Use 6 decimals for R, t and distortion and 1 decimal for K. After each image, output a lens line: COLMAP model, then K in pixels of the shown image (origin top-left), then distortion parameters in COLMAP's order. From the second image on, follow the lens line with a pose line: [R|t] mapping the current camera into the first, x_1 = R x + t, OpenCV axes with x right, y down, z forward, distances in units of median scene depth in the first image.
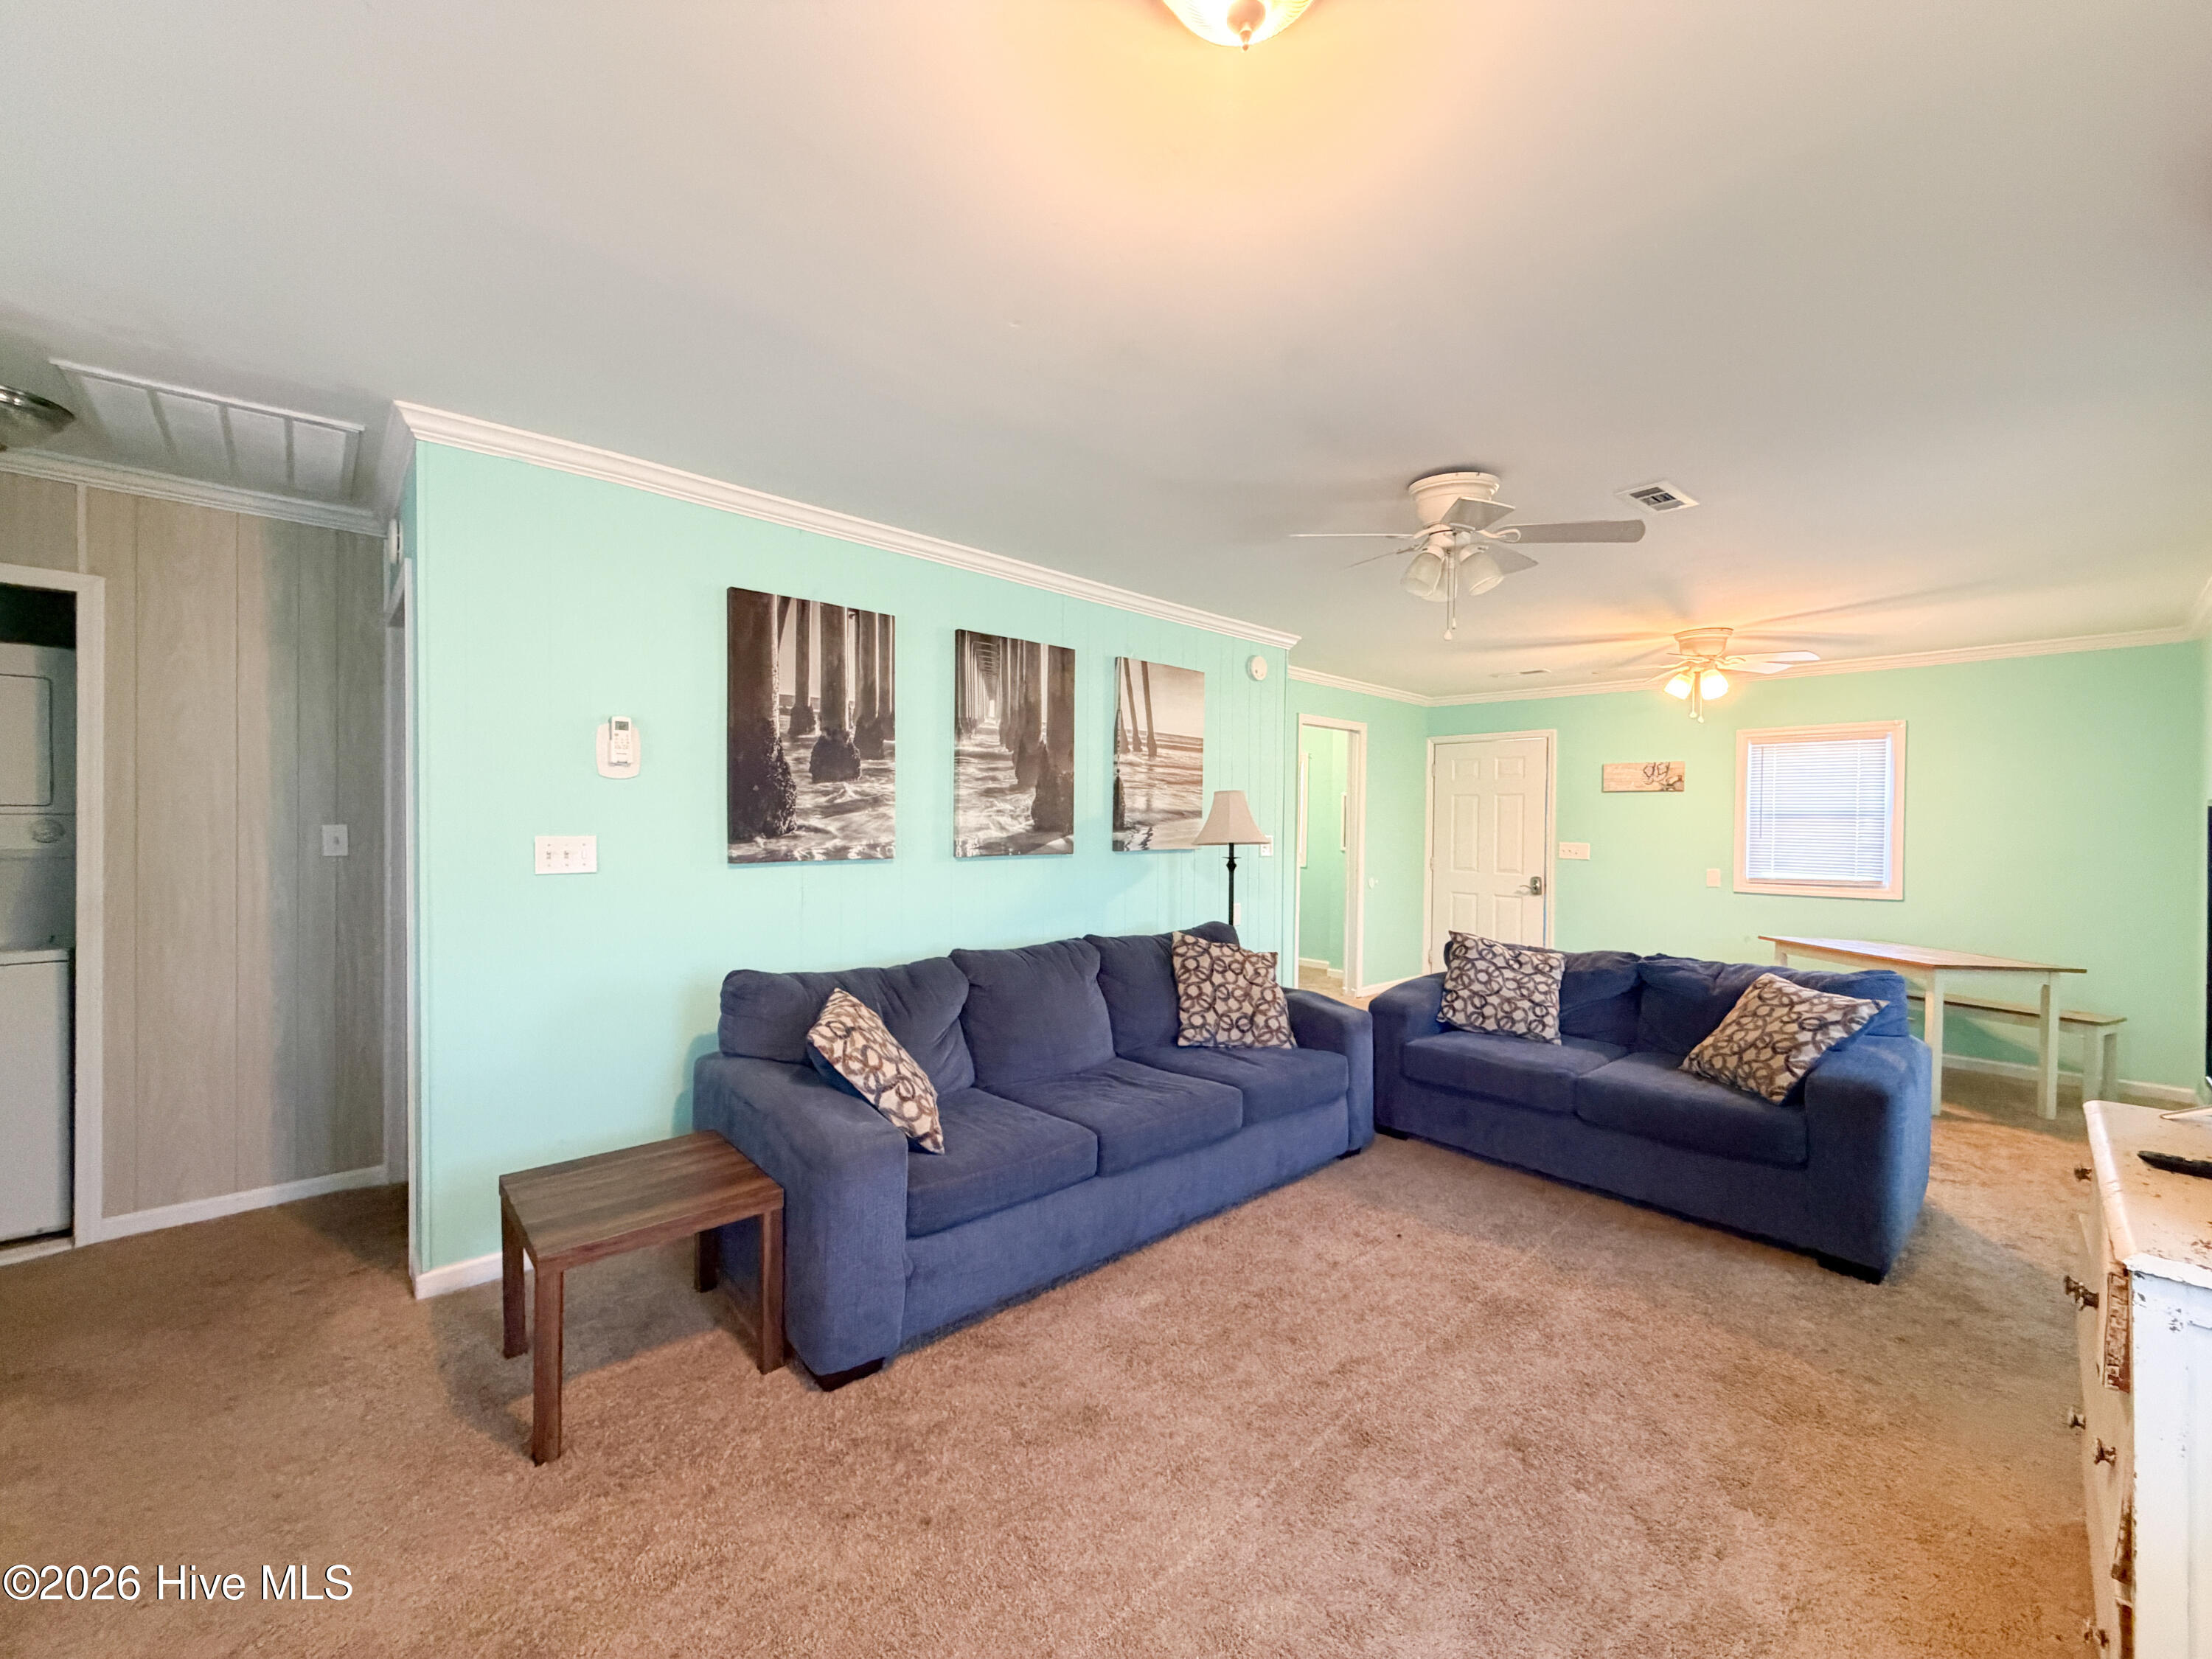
lens RADIAL K [[878.7, 0, 1100.8], [0, 878.7, 825.2], [0, 0, 1]] dist [-0.002597, -0.000360]
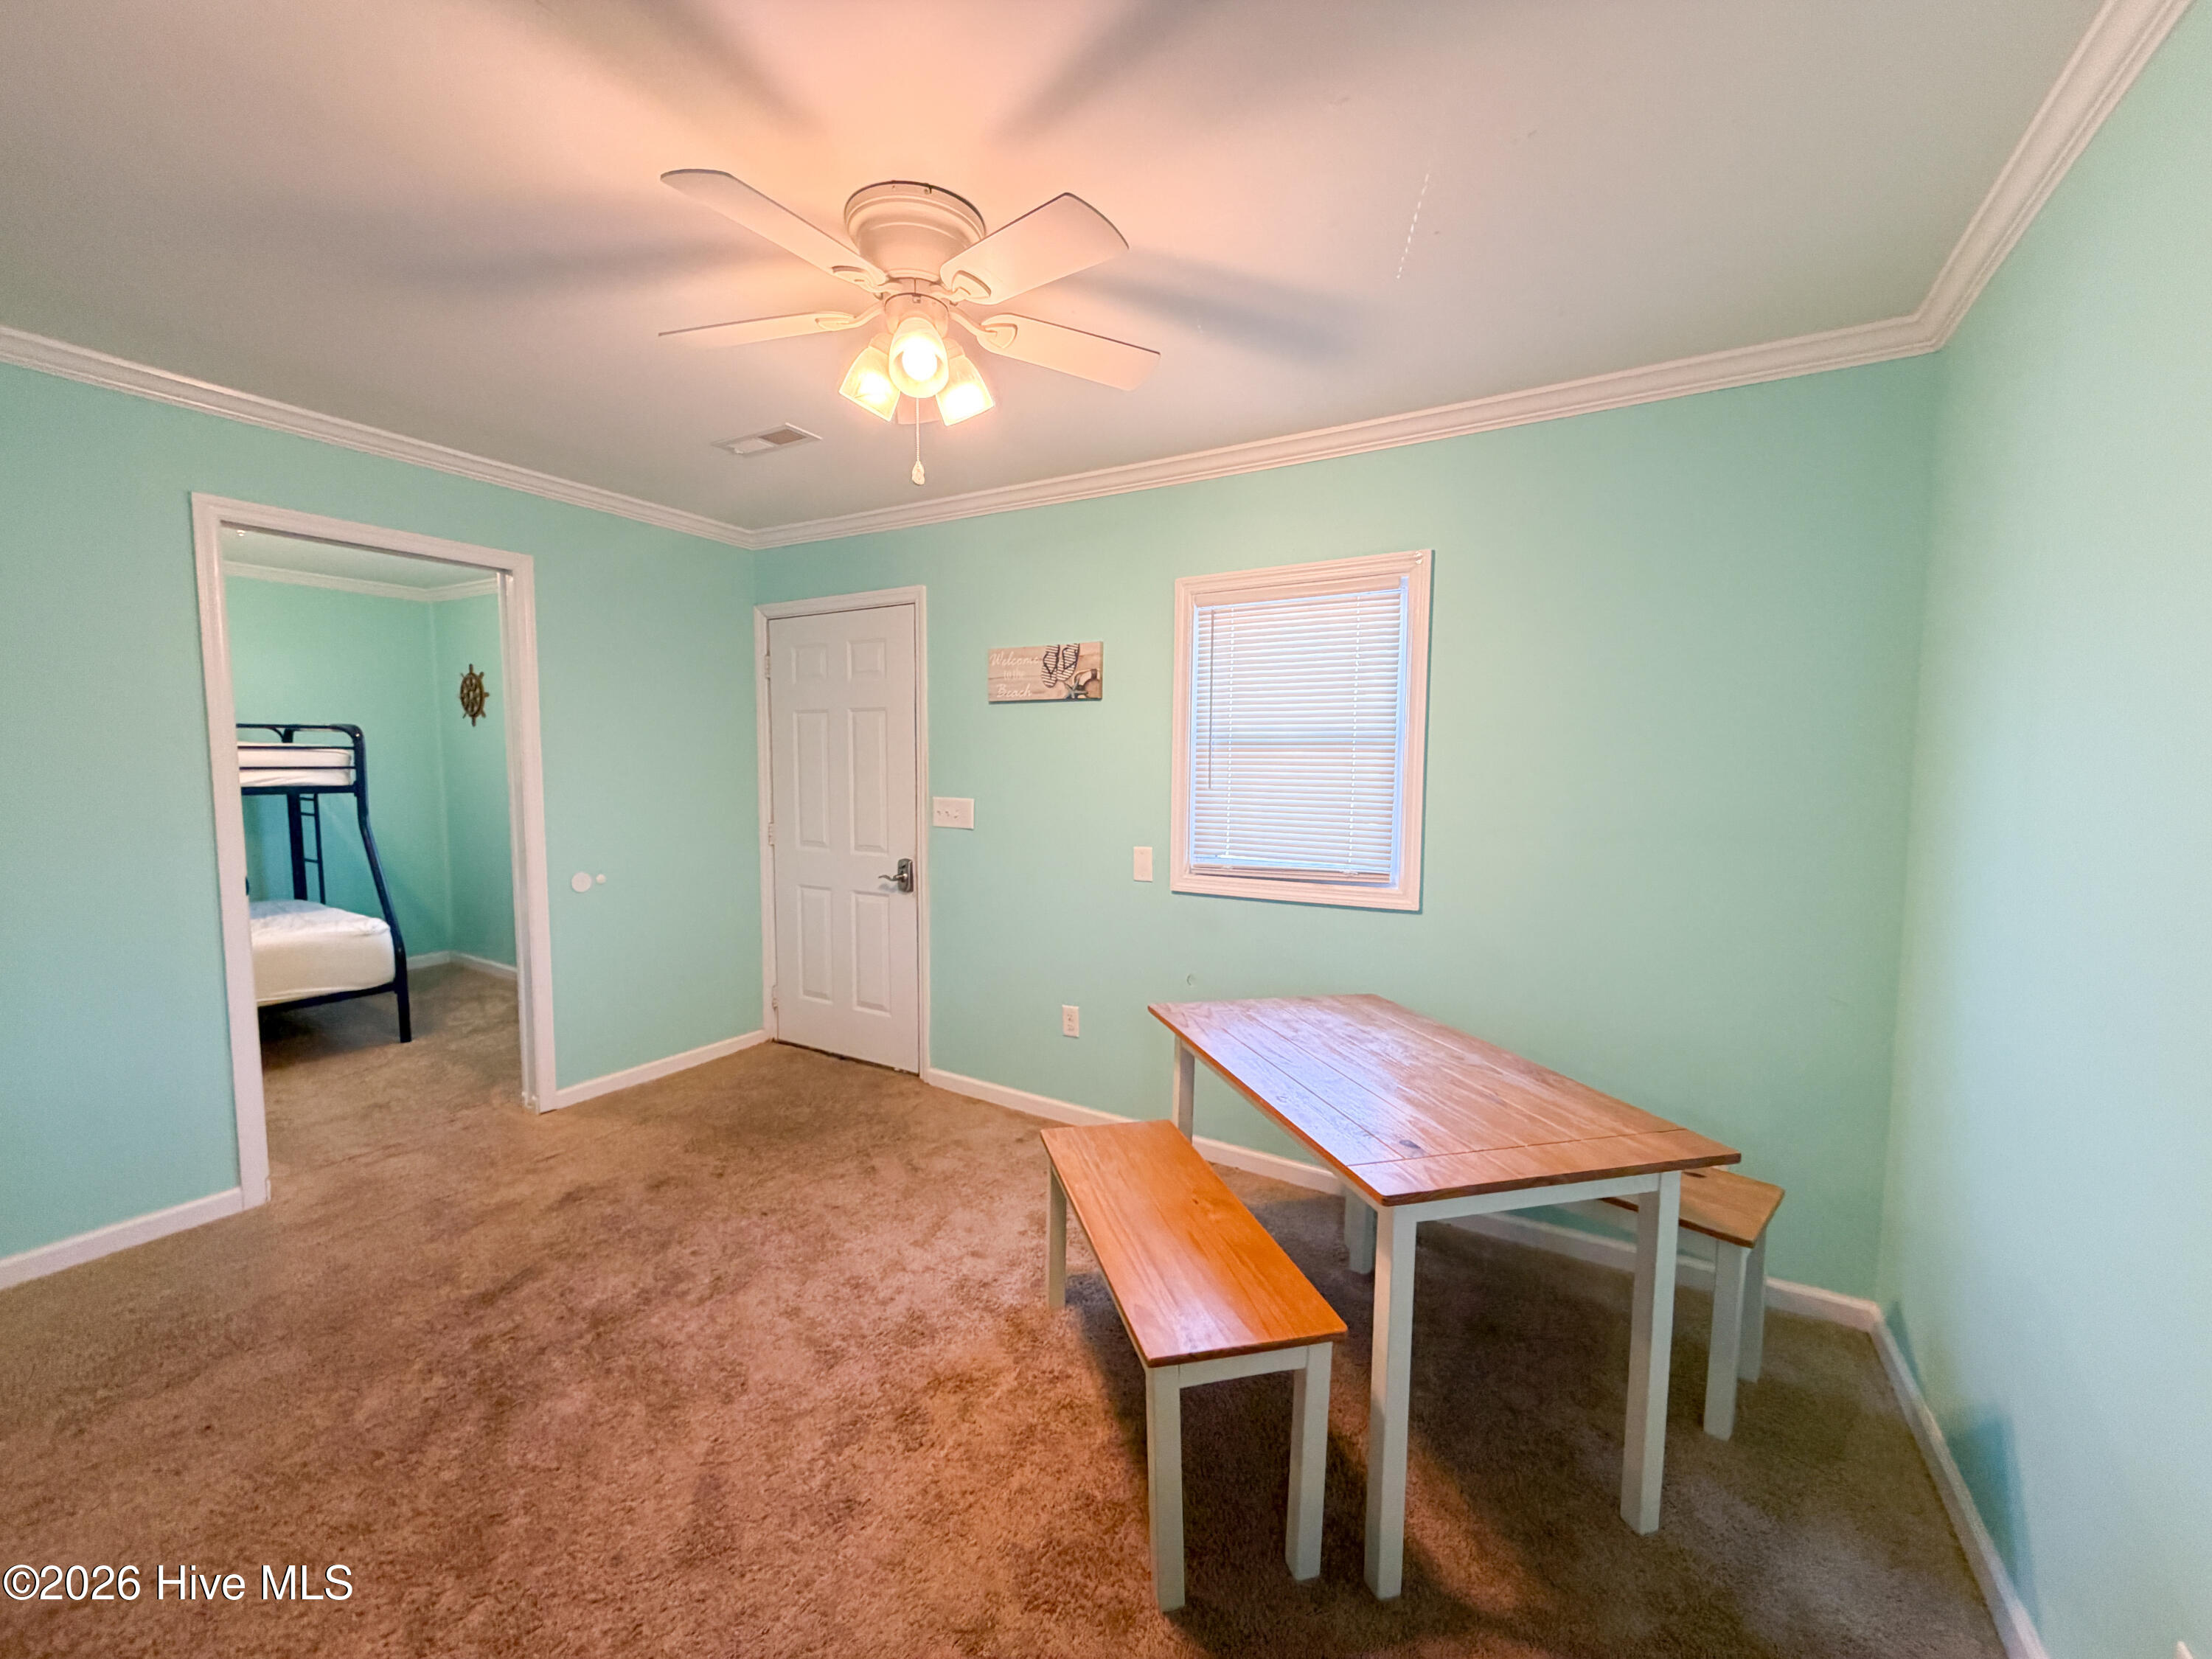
lens RADIAL K [[878.7, 0, 1138.3], [0, 878.7, 827.9], [0, 0, 1]] dist [-0.002597, -0.000360]
pose [[0.948005, -0.032504, 0.316592, 0.974701], [0.008894, 0.997088, 0.075737, -0.002750], [-0.318132, -0.068983, 0.945533, 0.922121]]
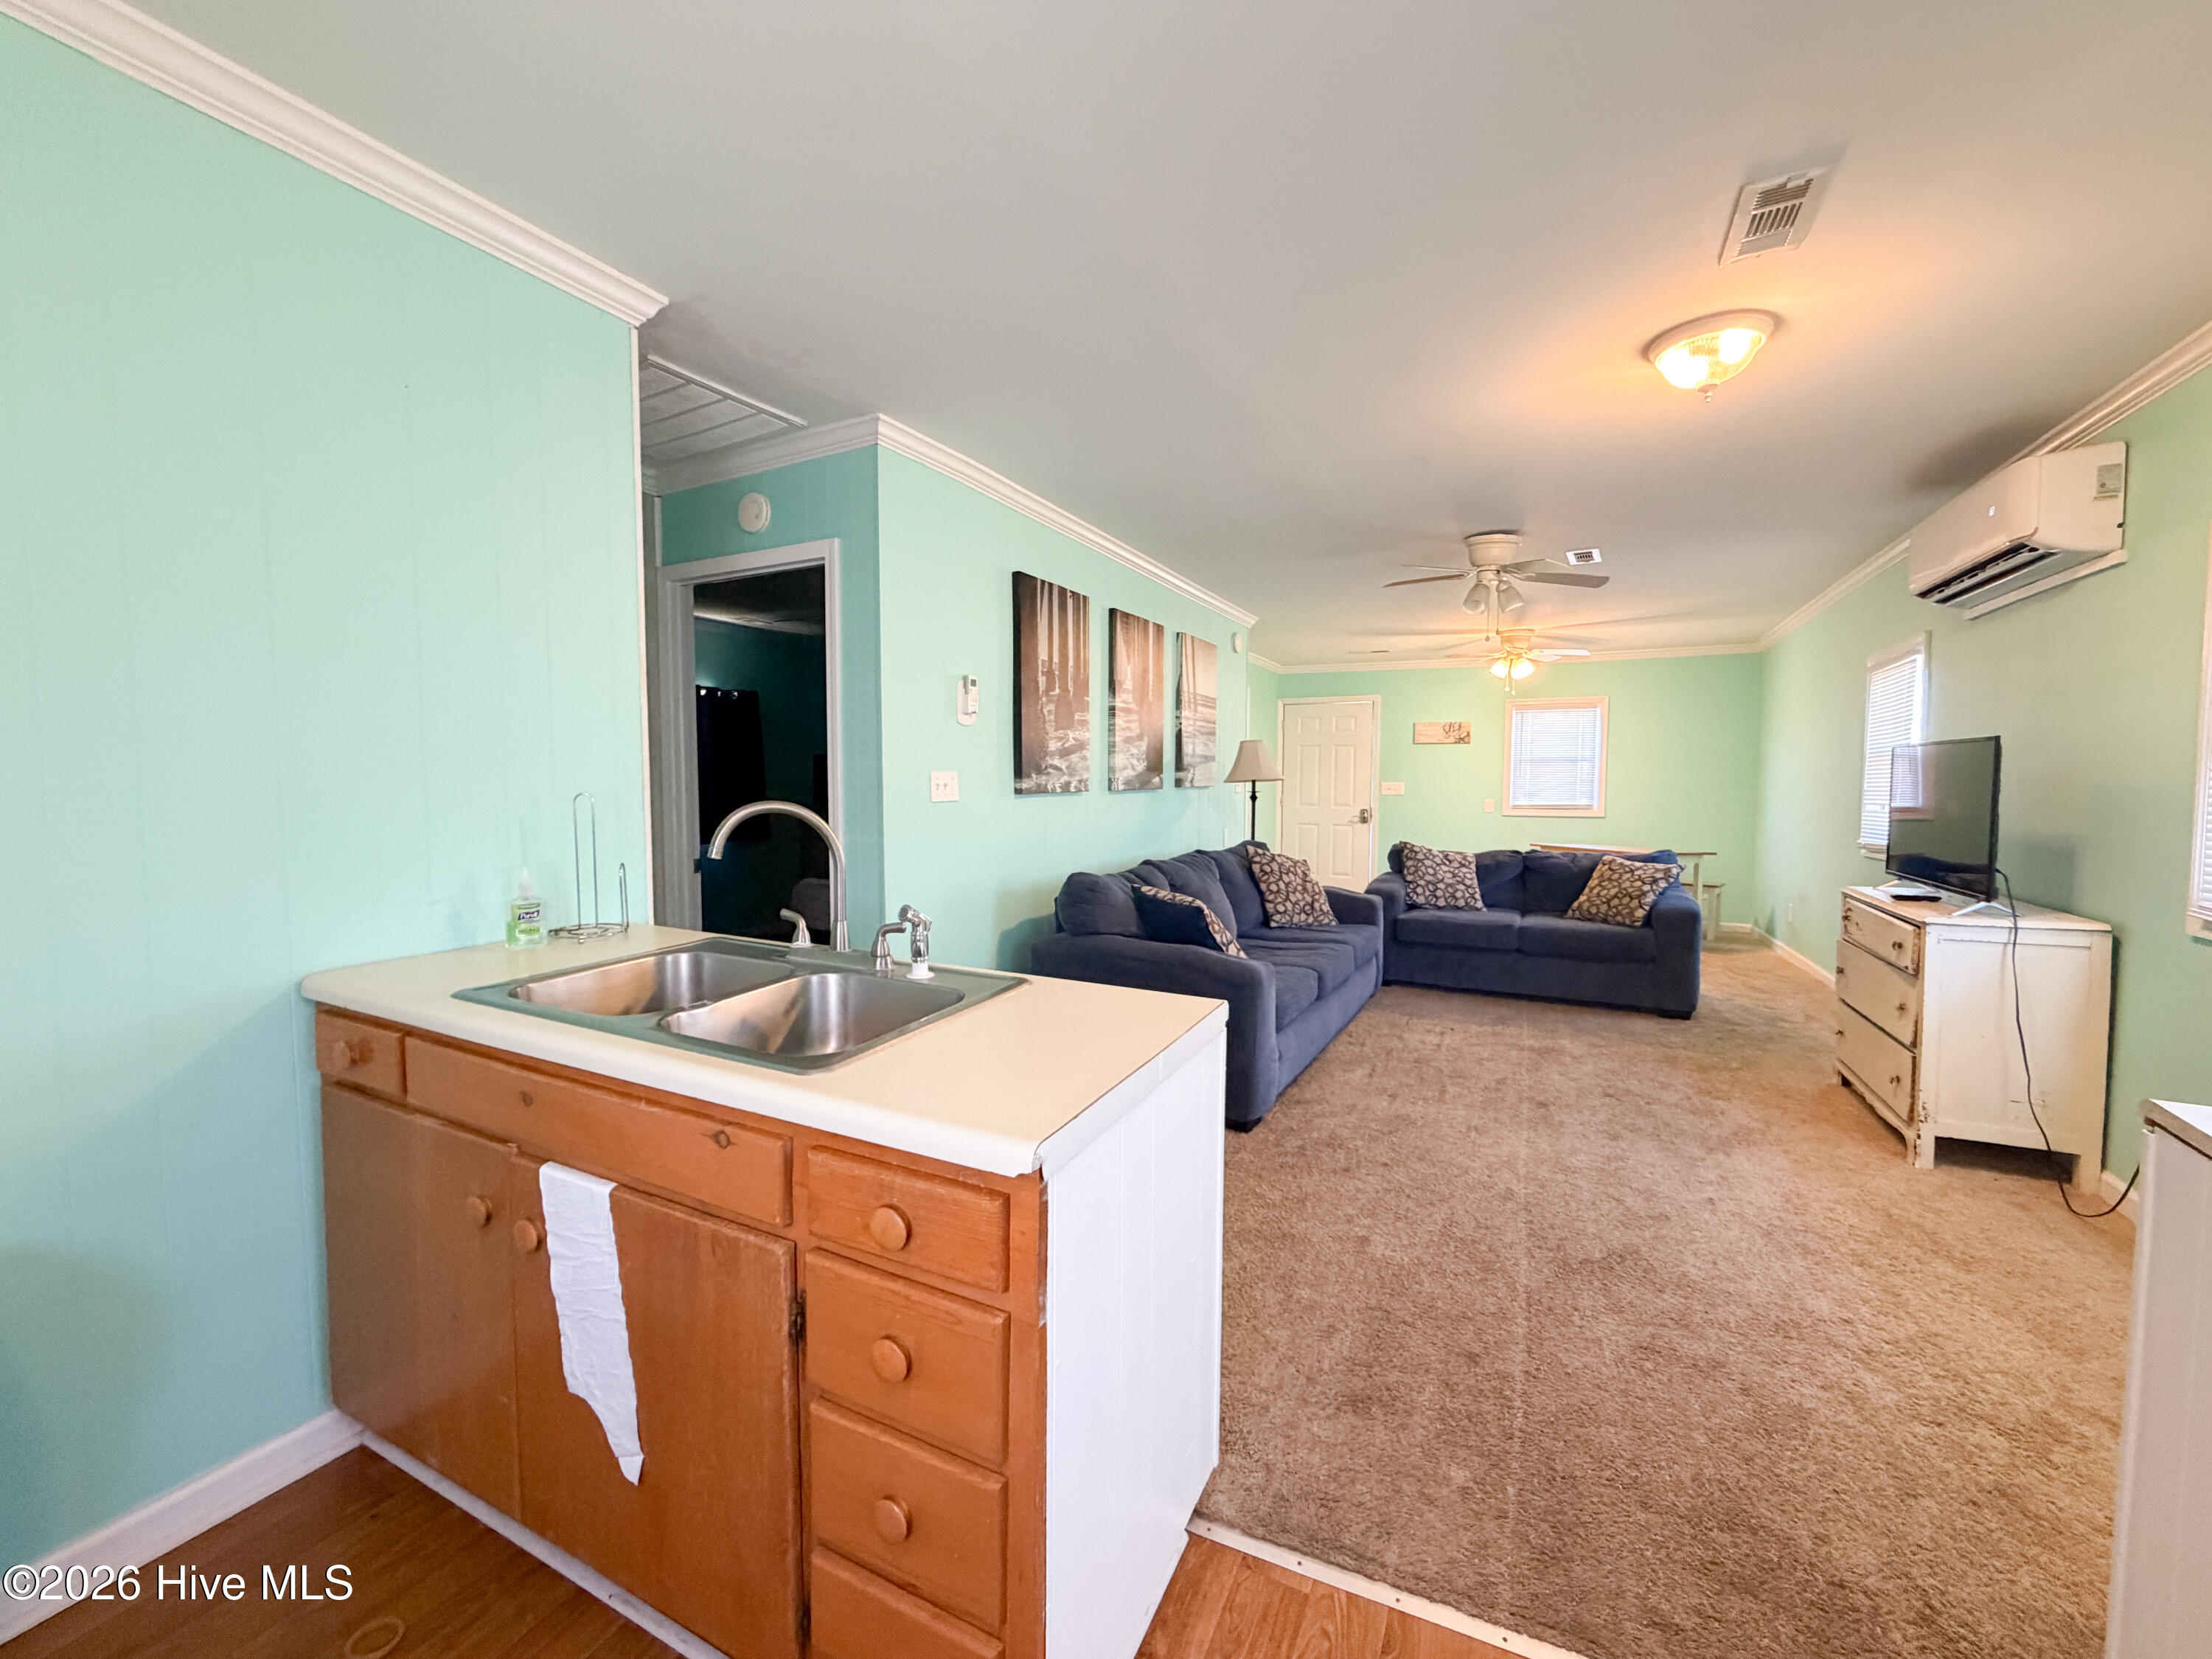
lens RADIAL K [[878.7, 0, 1106.9], [0, 878.7, 827.6], [0, 0, 1]] dist [-0.002597, -0.000360]
pose [[0.940120, -0.027051, 0.339769, -0.644666], [0.007885, 0.998305, 0.057662, 0.017255], [-0.340753, -0.051530, 0.938740, -0.195472]]
